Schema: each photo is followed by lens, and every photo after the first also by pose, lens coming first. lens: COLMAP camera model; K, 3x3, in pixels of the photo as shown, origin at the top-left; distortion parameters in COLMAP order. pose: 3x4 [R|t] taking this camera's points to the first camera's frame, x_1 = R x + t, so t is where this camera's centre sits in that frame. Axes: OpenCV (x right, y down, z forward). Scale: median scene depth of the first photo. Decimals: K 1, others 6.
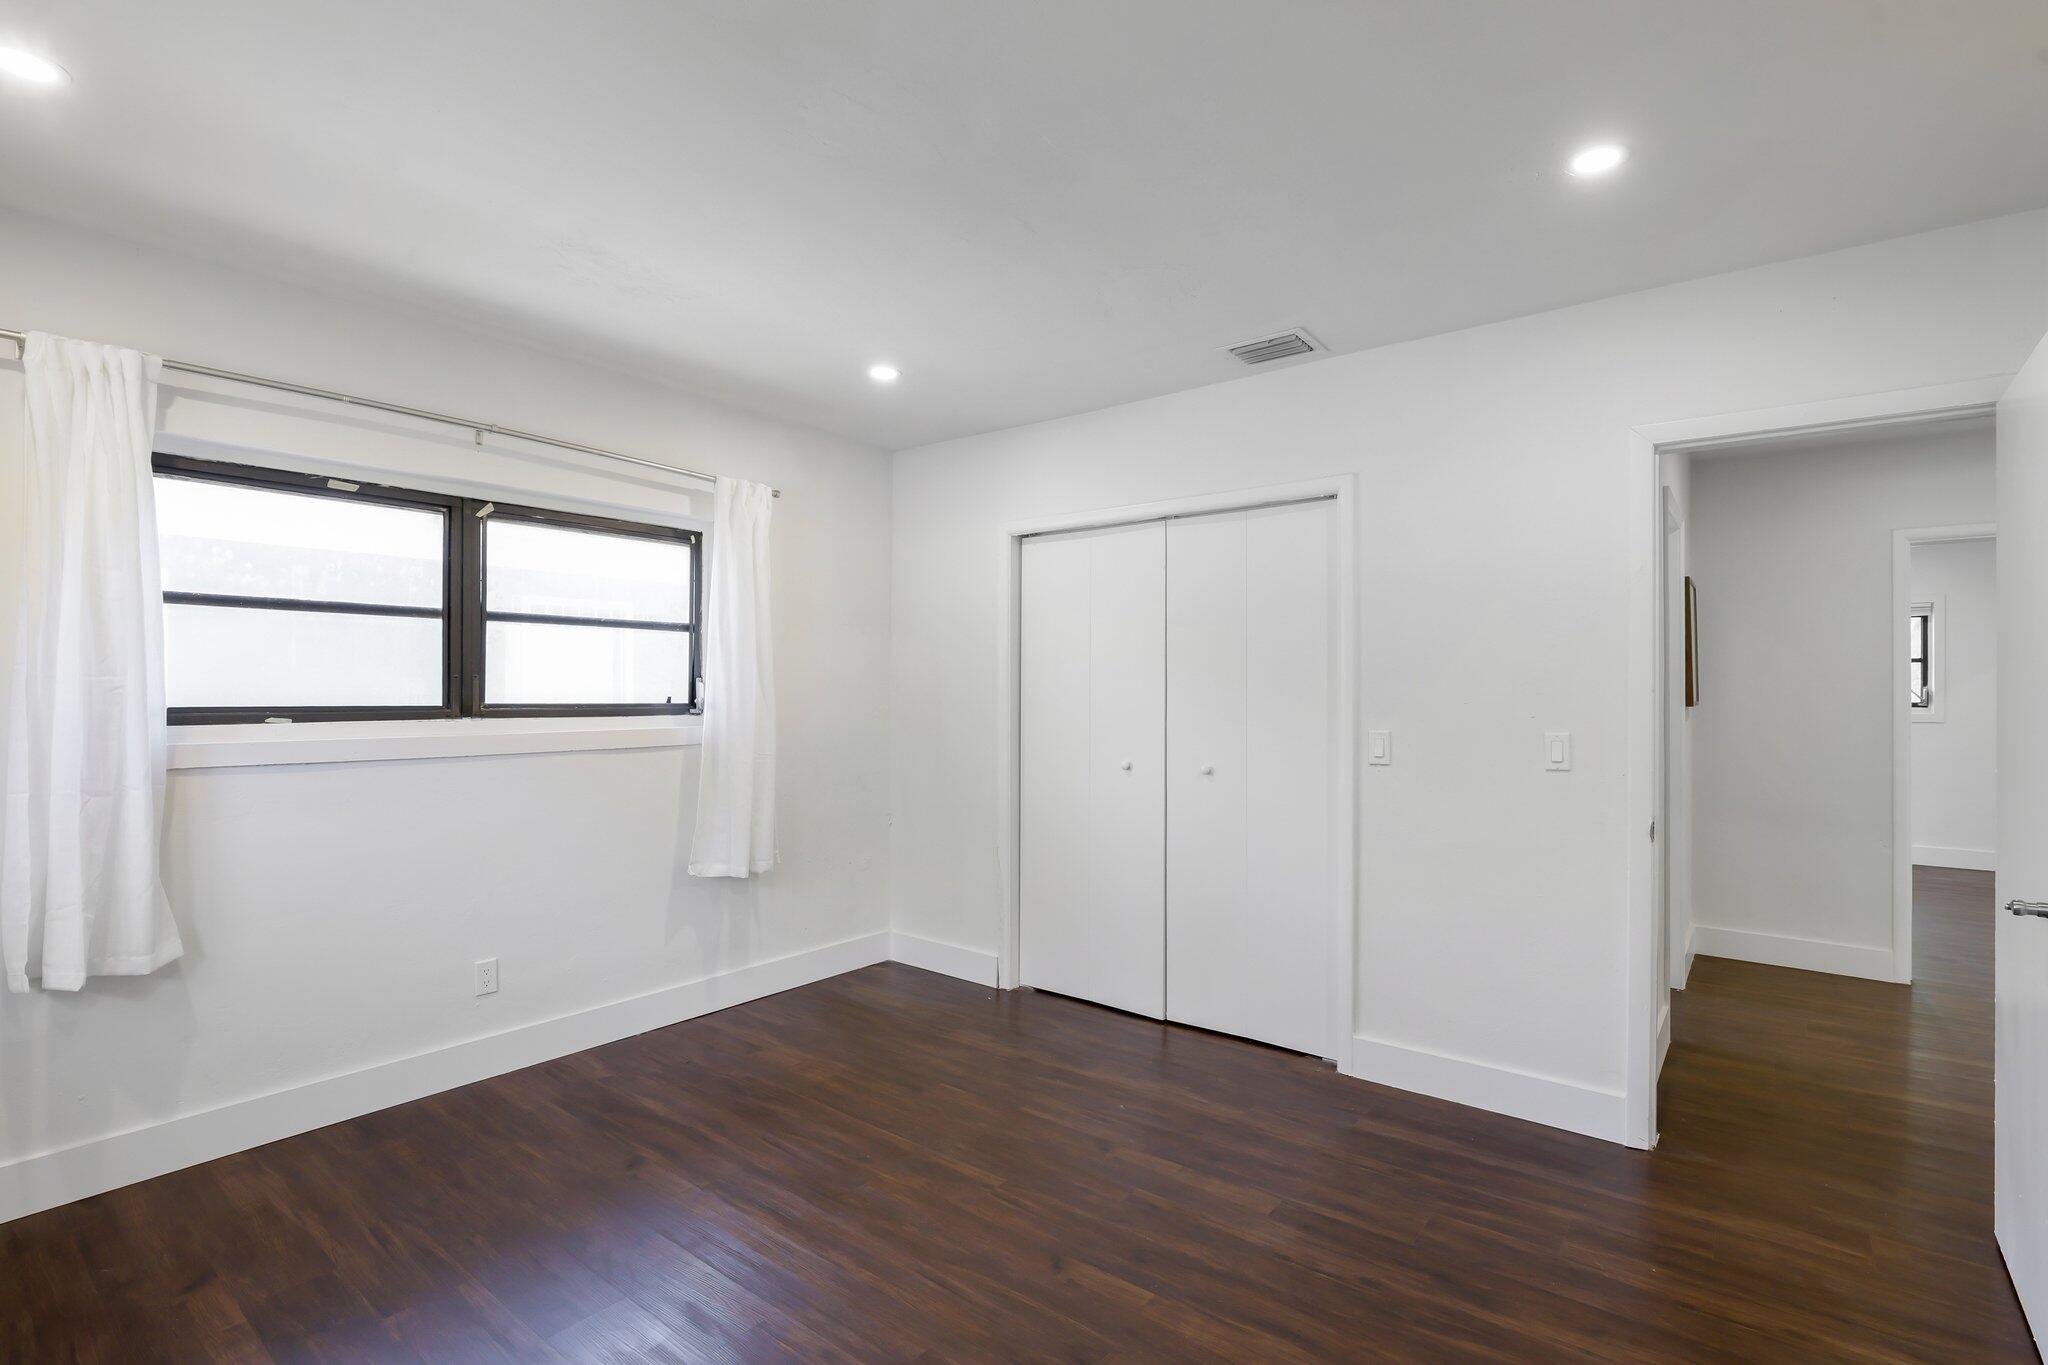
lens RADIAL K [[944.6, 0, 1038.1], [0, 944.6, 694.4], [0, 0, 1]] dist [-0.024531, 0.003710]
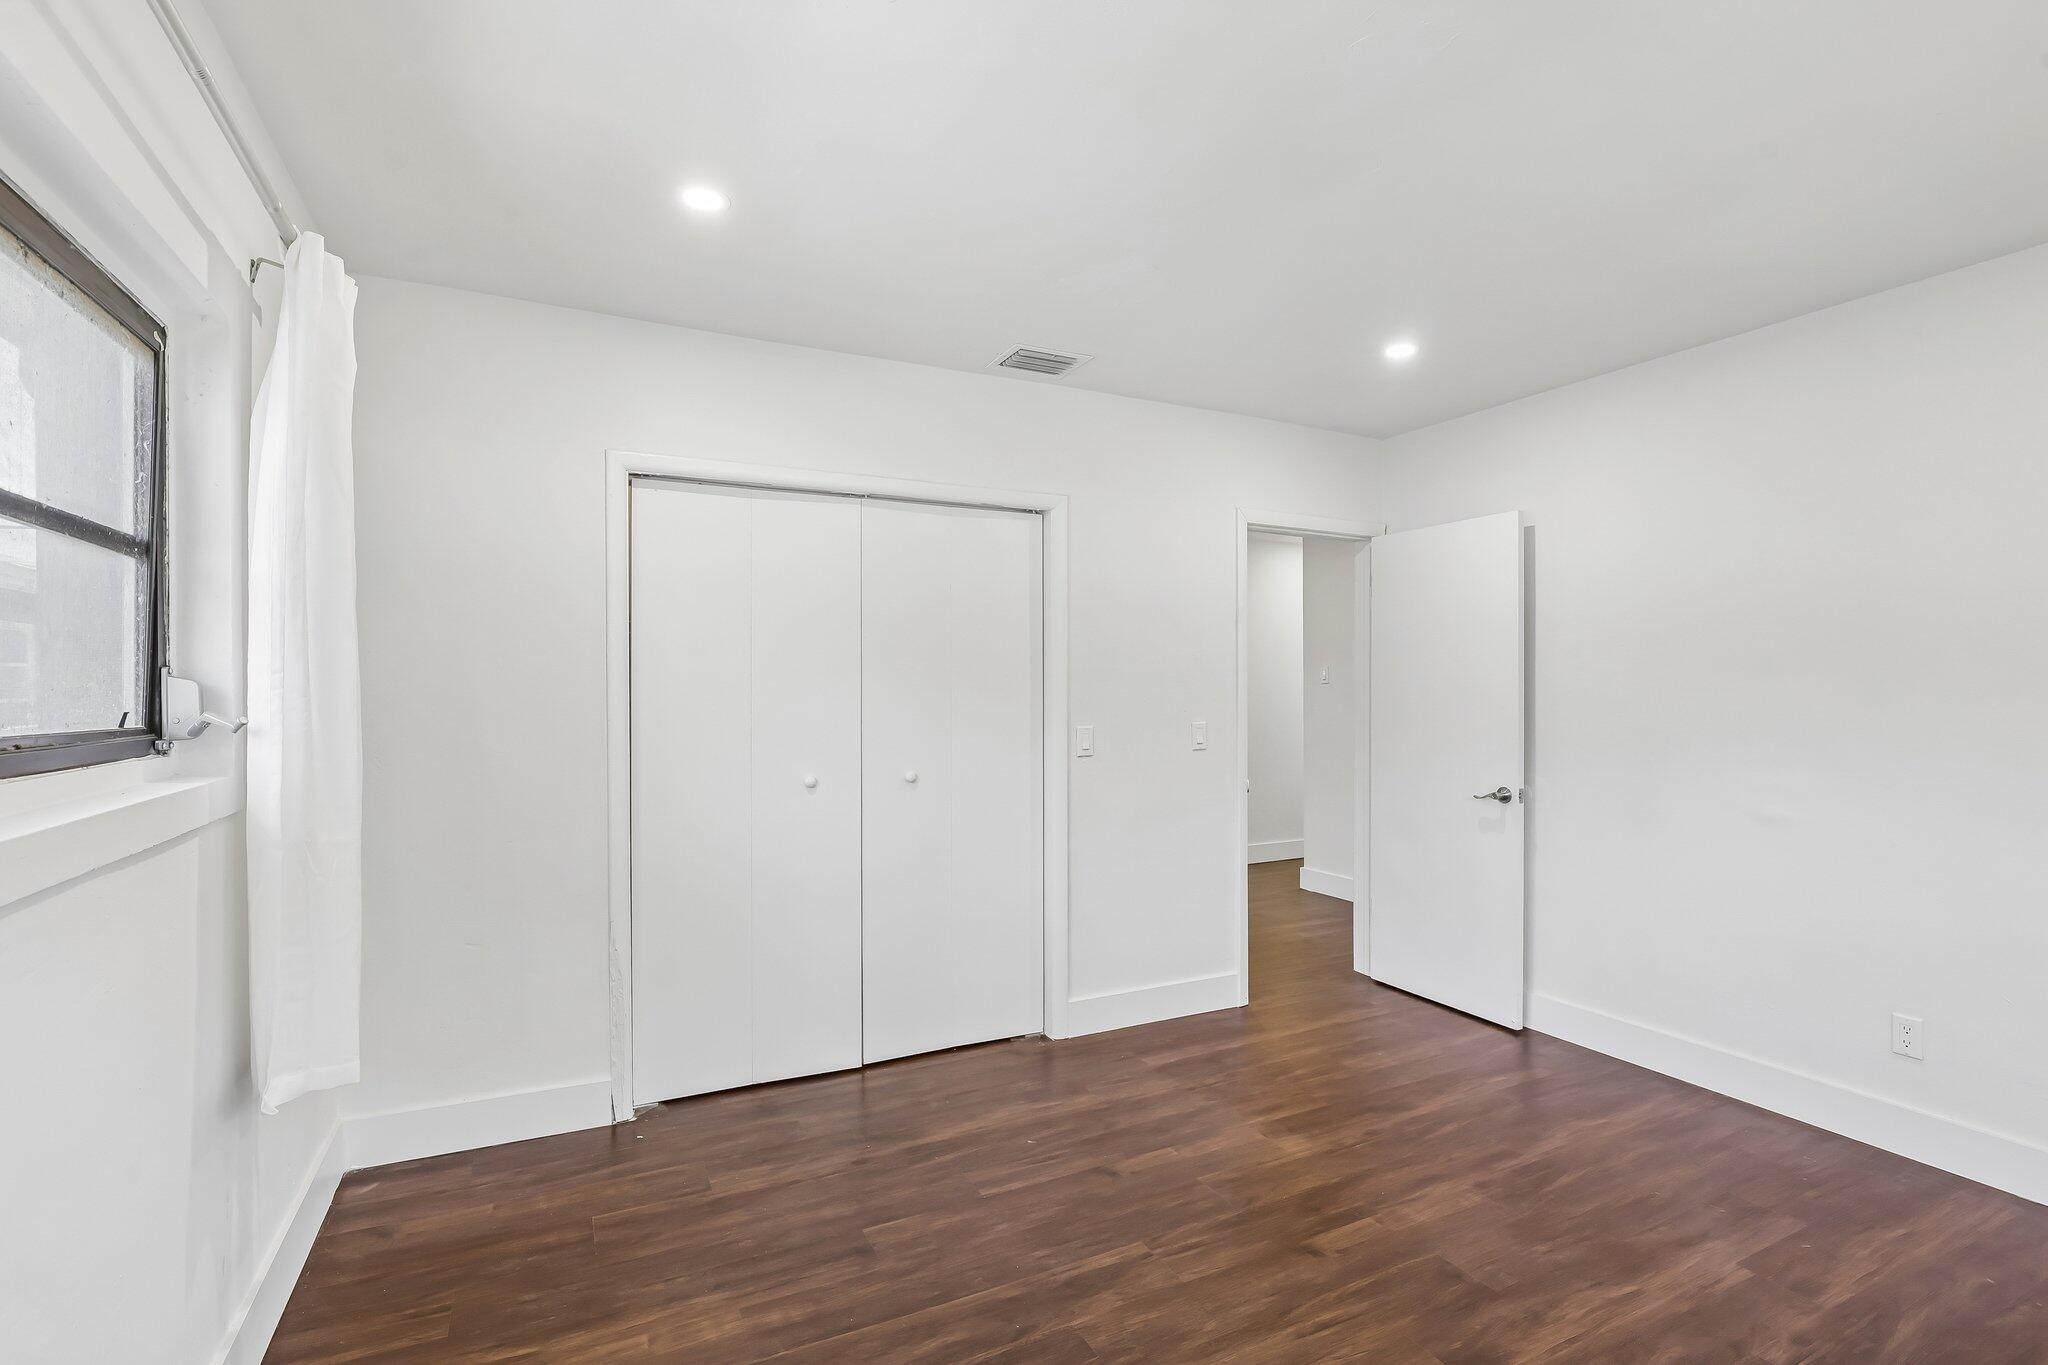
lens RADIAL K [[944.6, 0, 1040.6], [0, 944.6, 692.1], [0, 0, 1]] dist [-0.024531, 0.003710]
pose [[0.427475, -0.005006, 0.904013, -0.688014], [0.004409, 0.999984, 0.003453, -0.007377], [-0.904016, 0.002510, 0.427491, 0.550907]]
